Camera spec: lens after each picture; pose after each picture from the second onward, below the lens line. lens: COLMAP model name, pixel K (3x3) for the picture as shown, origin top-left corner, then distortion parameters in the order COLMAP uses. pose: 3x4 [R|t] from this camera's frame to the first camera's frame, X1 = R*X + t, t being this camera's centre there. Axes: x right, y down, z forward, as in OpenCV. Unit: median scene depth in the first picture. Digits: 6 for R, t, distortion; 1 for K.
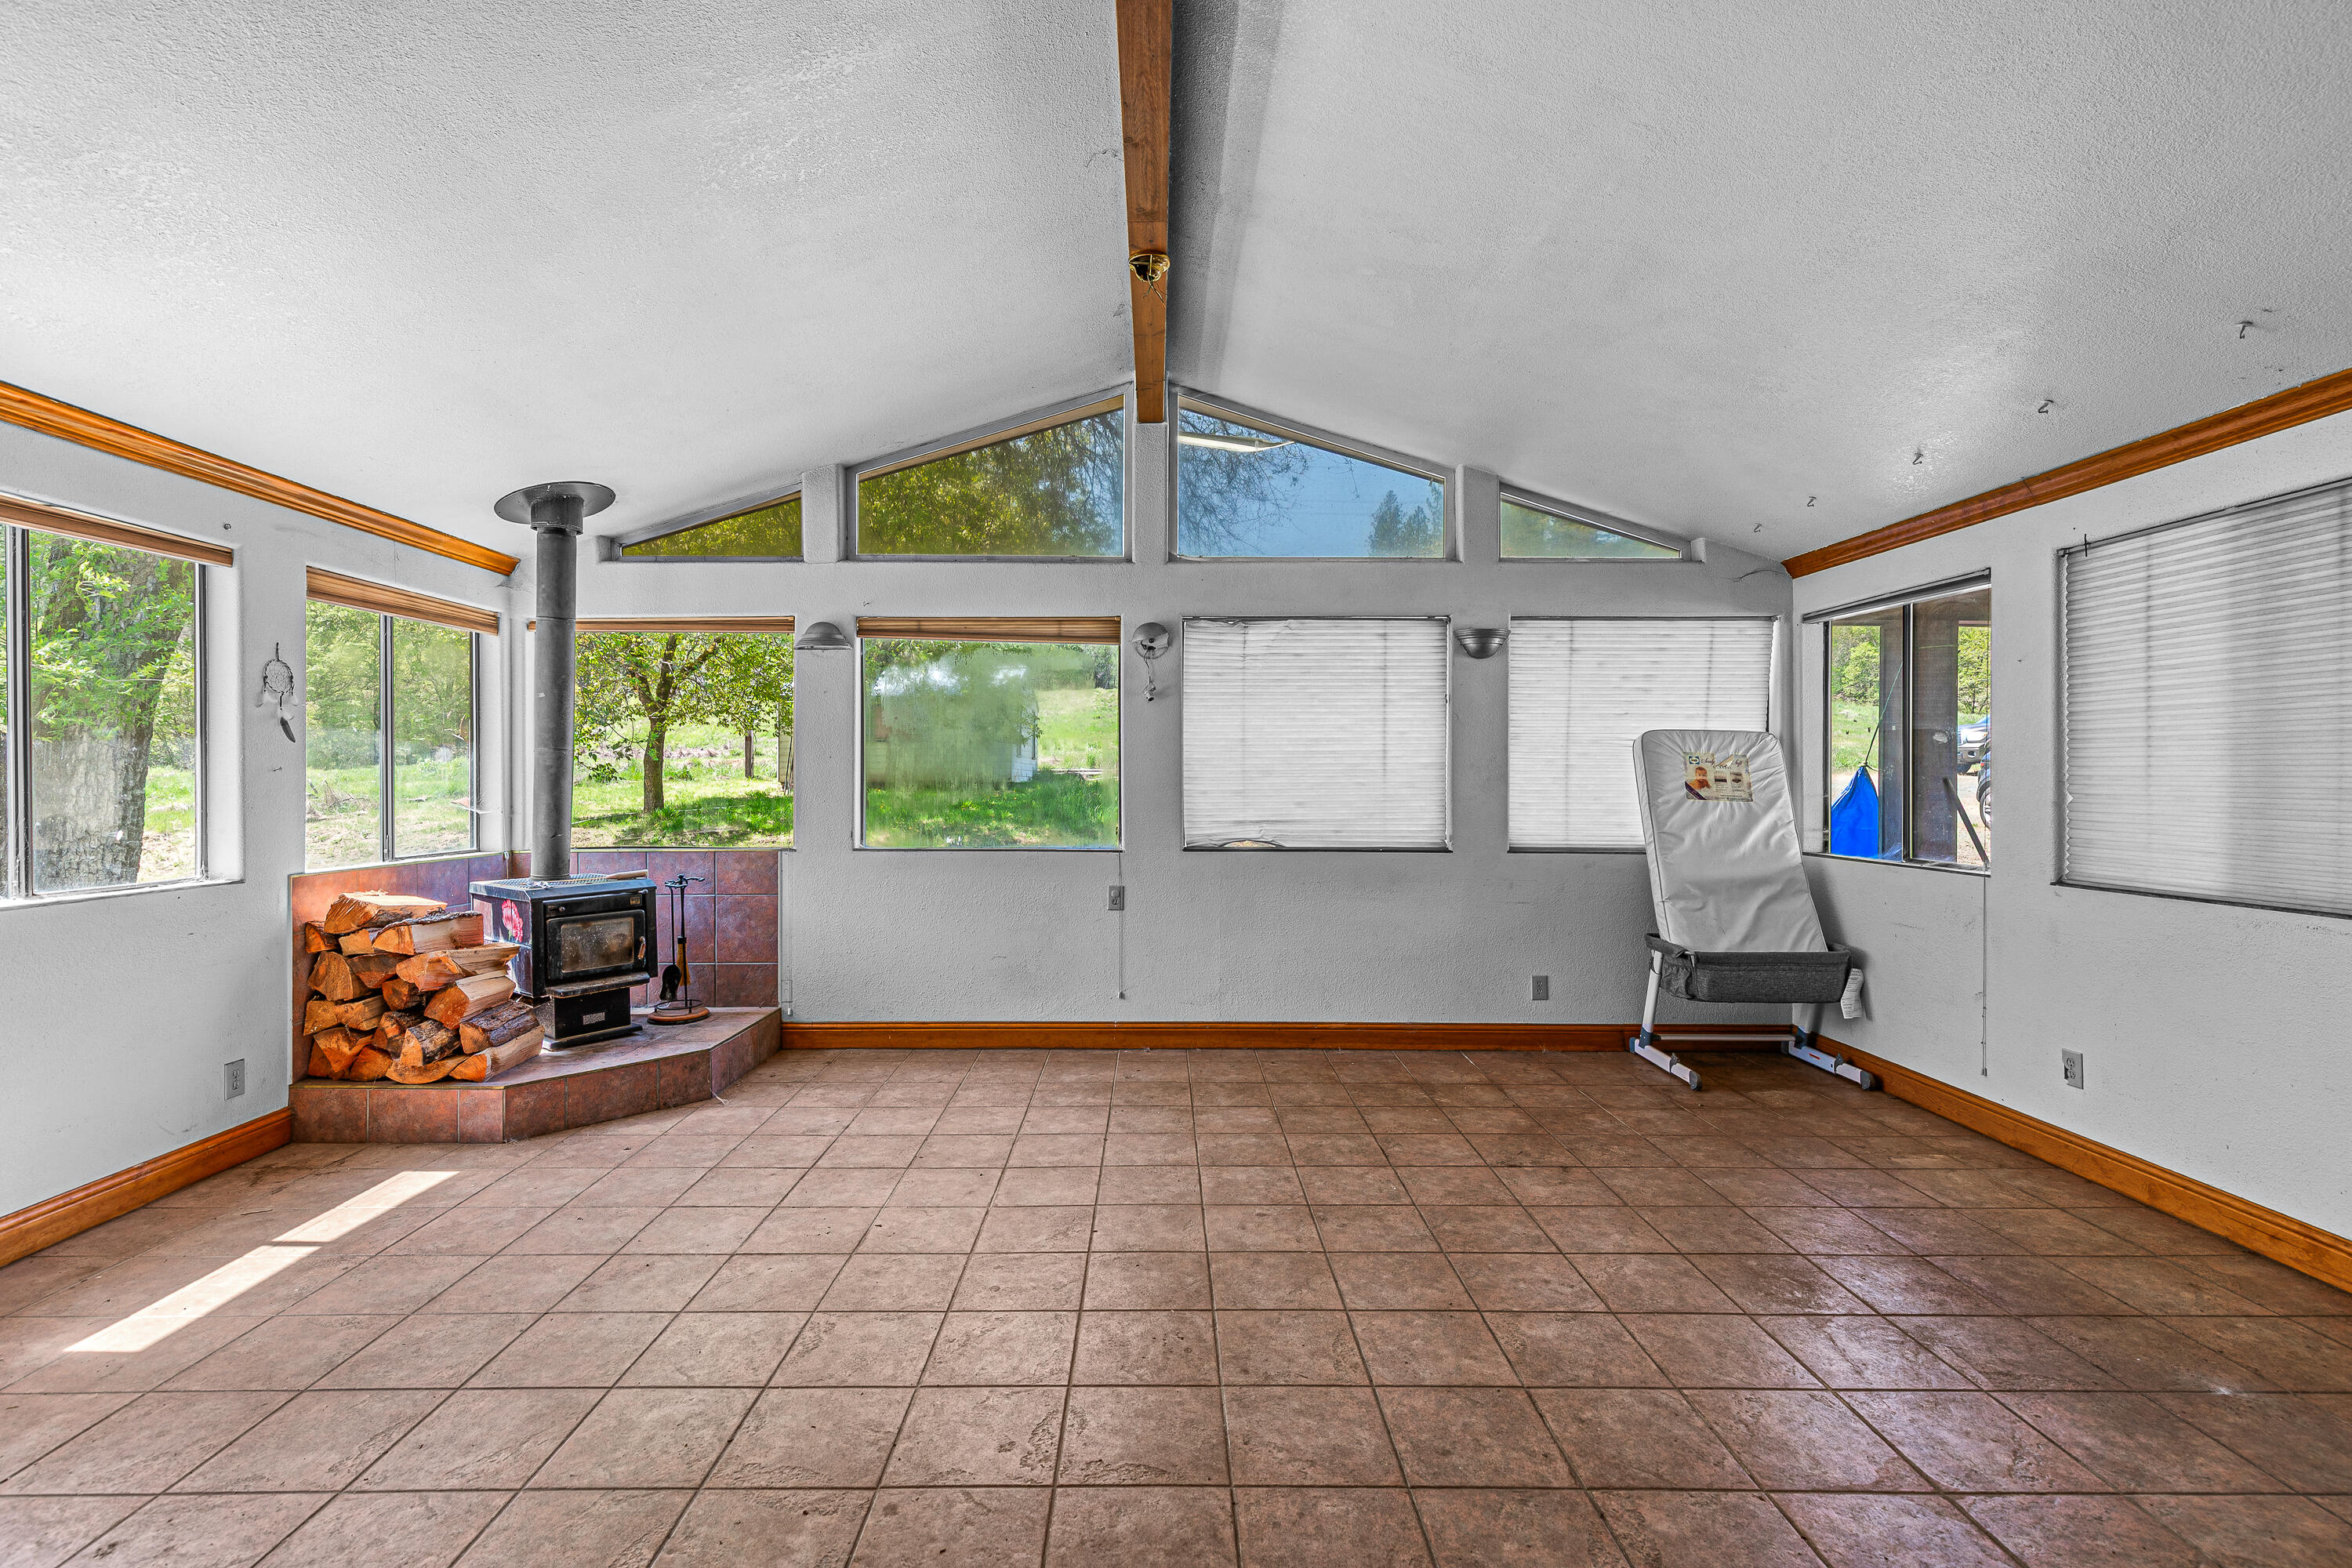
lens RADIAL K [[1077.2, 0, 1171.1], [0, 1077.2, 778.2], [0, 0, 1]] dist [0.011280, -0.002112]
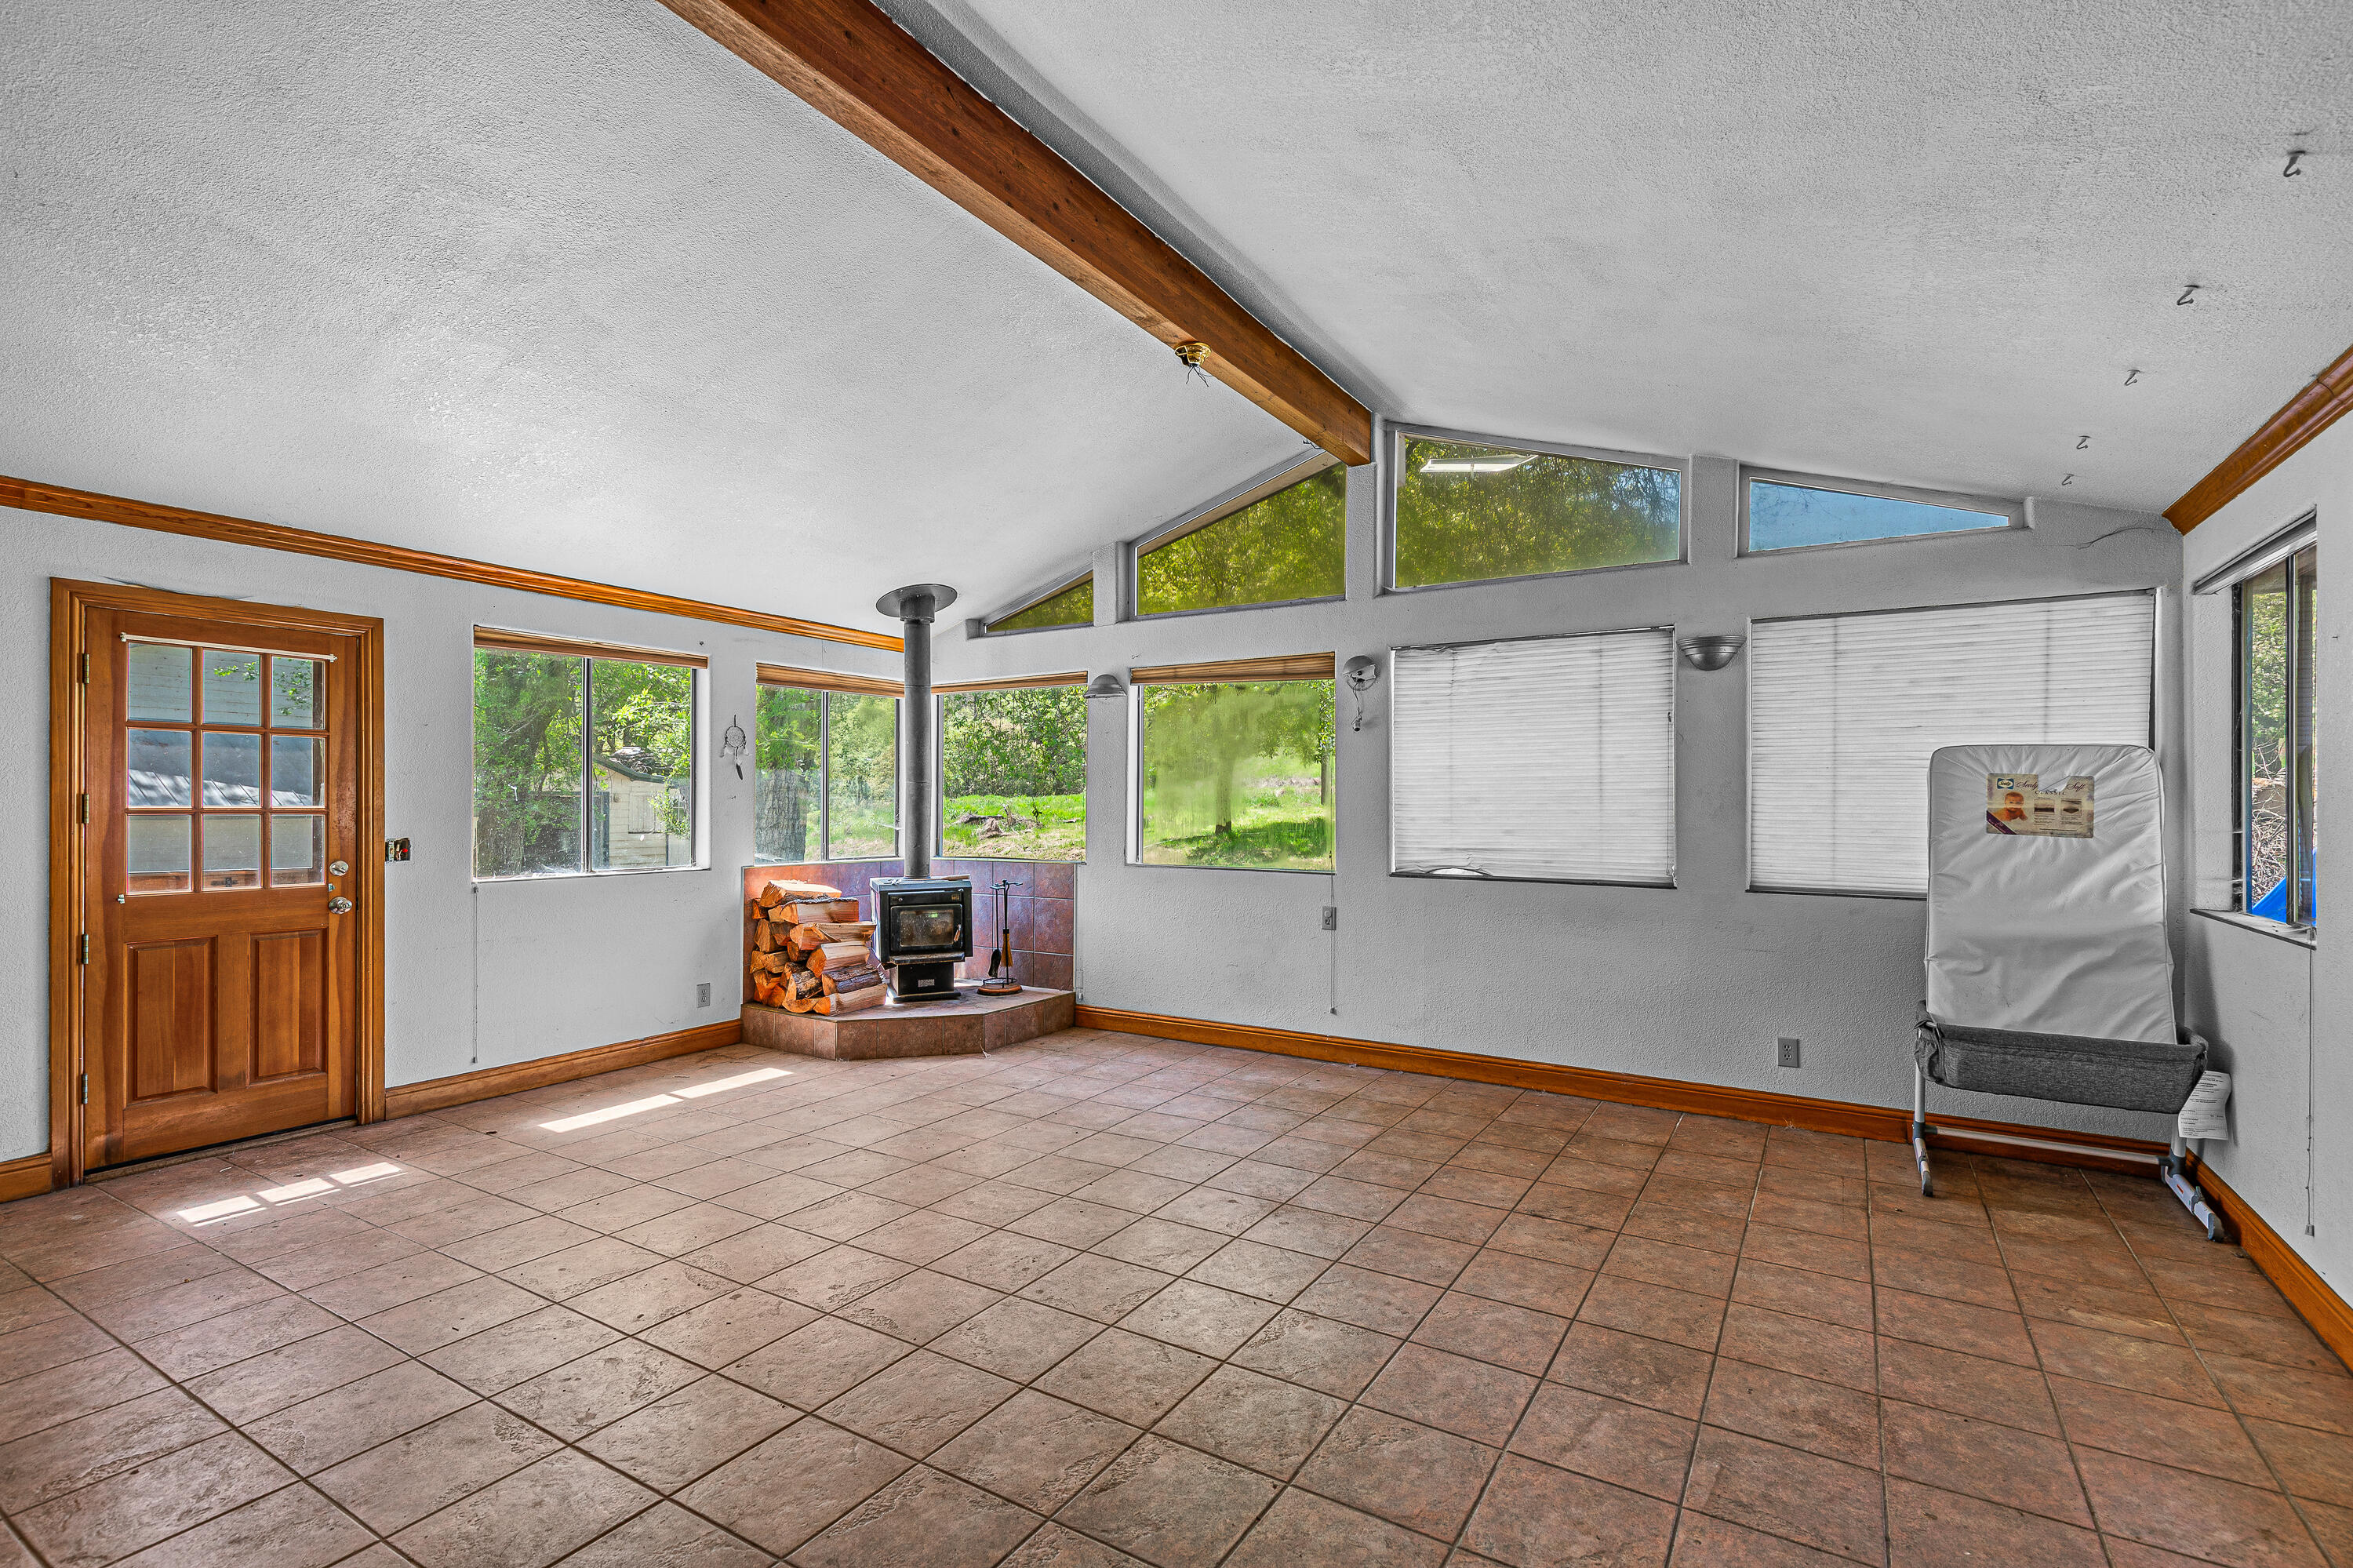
lens RADIAL K [[1077.7, 0, 1171.6], [0, 1077.7, 794.5], [0, 0, 1]] dist [0.011280, -0.002112]
pose [[0.852281, -0.002697, -0.523077, 0.402201], [-0.002528, 0.999954, -0.009275, 0.000106], [0.523077, 0.009228, 0.852235, 0.017078]]
